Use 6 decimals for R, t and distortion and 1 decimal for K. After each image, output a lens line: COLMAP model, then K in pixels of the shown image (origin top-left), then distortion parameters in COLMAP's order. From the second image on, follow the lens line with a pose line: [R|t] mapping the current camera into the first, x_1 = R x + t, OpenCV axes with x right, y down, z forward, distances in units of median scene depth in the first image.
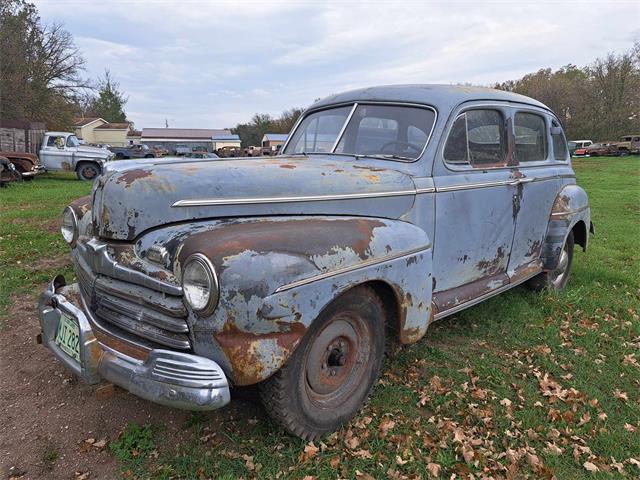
lens RADIAL K [[467.8, 0, 320.0], [0, 467.8, 240.0], [0, 0, 1]] dist [0.057354, -0.041023]
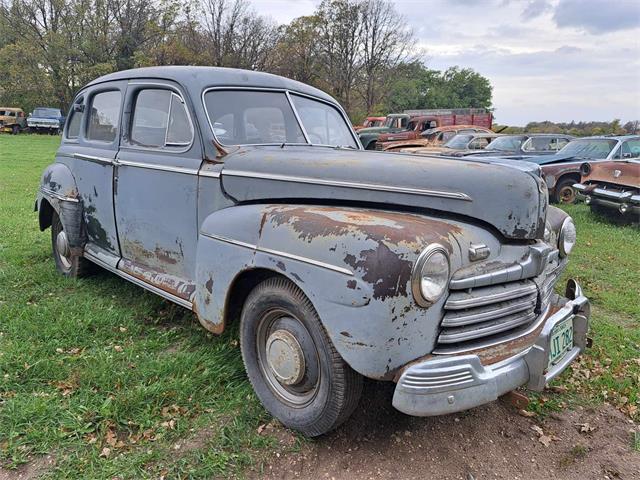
lens RADIAL K [[475.8, 0, 320.0], [0, 475.8, 240.0], [0, 0, 1]] dist [0.047522, -0.006009]
pose [[0.009077, -0.228916, 0.973404, -1.524176], [0.166780, 0.960155, 0.224245, -0.324020], [-0.985952, 0.160309, 0.046894, 1.469924]]
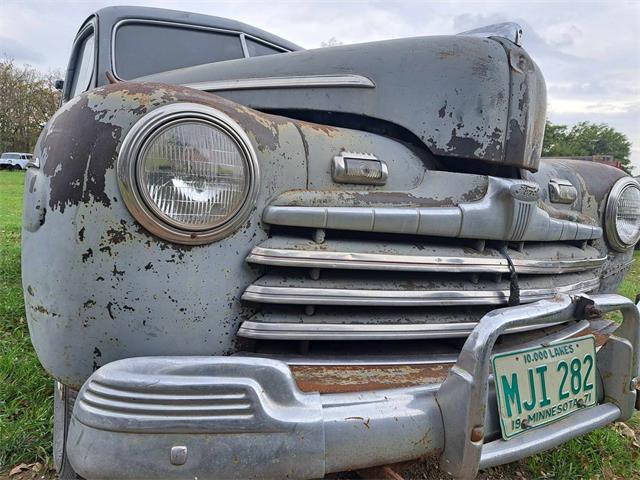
lens RADIAL K [[470.2, 0, 309.7], [0, 470.2, 240.5], [0, 0, 1]] dist [0.053027, -0.057117]
pose [[0.268308, -0.104859, 0.957609, -1.060298], [0.136528, 0.988163, 0.069951, 0.003426], [-0.953609, 0.111972, 0.279448, 1.123117]]
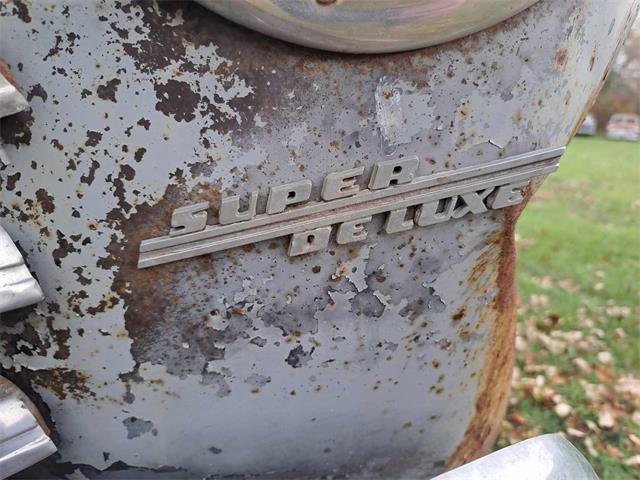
lens RADIAL K [[512.9, 0, 320.0], [0, 512.9, 240.0], [0, 0, 1]] dist [0.002550, -0.056473]
pose [[0.639574, -0.158179, 0.752280, -0.293032], [0.089066, 0.987258, 0.131866, 0.159475], [-0.763553, -0.017335, 0.645513, 0.813264]]
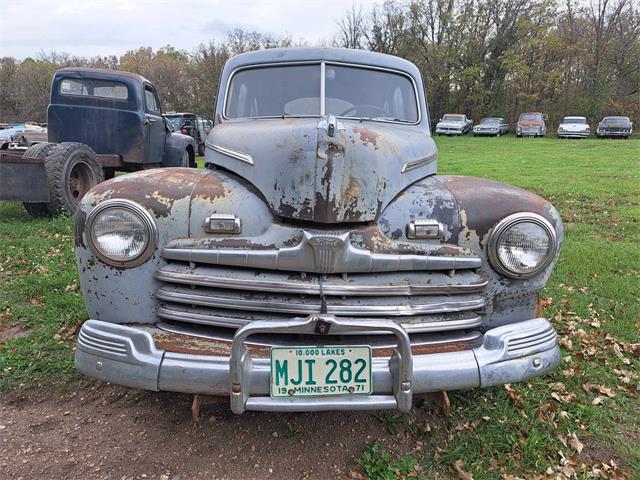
lens RADIAL K [[467.8, 0, 320.0], [0, 467.8, 240.0], [0, 0, 1]] dist [0.057354, -0.041023]
pose [[0.703791, -0.173102, 0.688995, -1.012713], [0.142824, 0.984534, 0.101461, -0.059001], [-0.695902, 0.026997, 0.717629, 0.521273]]
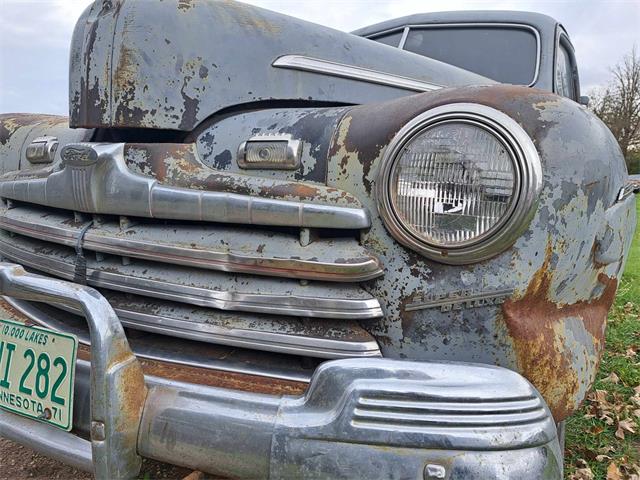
lens RADIAL K [[467.8, 0, 320.0], [0, 467.8, 240.0], [0, 0, 1]] dist [0.057354, -0.041023]
pose [[0.964401, -0.023786, 0.263372, -0.404224], [0.047015, 0.995502, -0.082253, 0.145971], [-0.260230, 0.091707, 0.961182, 0.556974]]
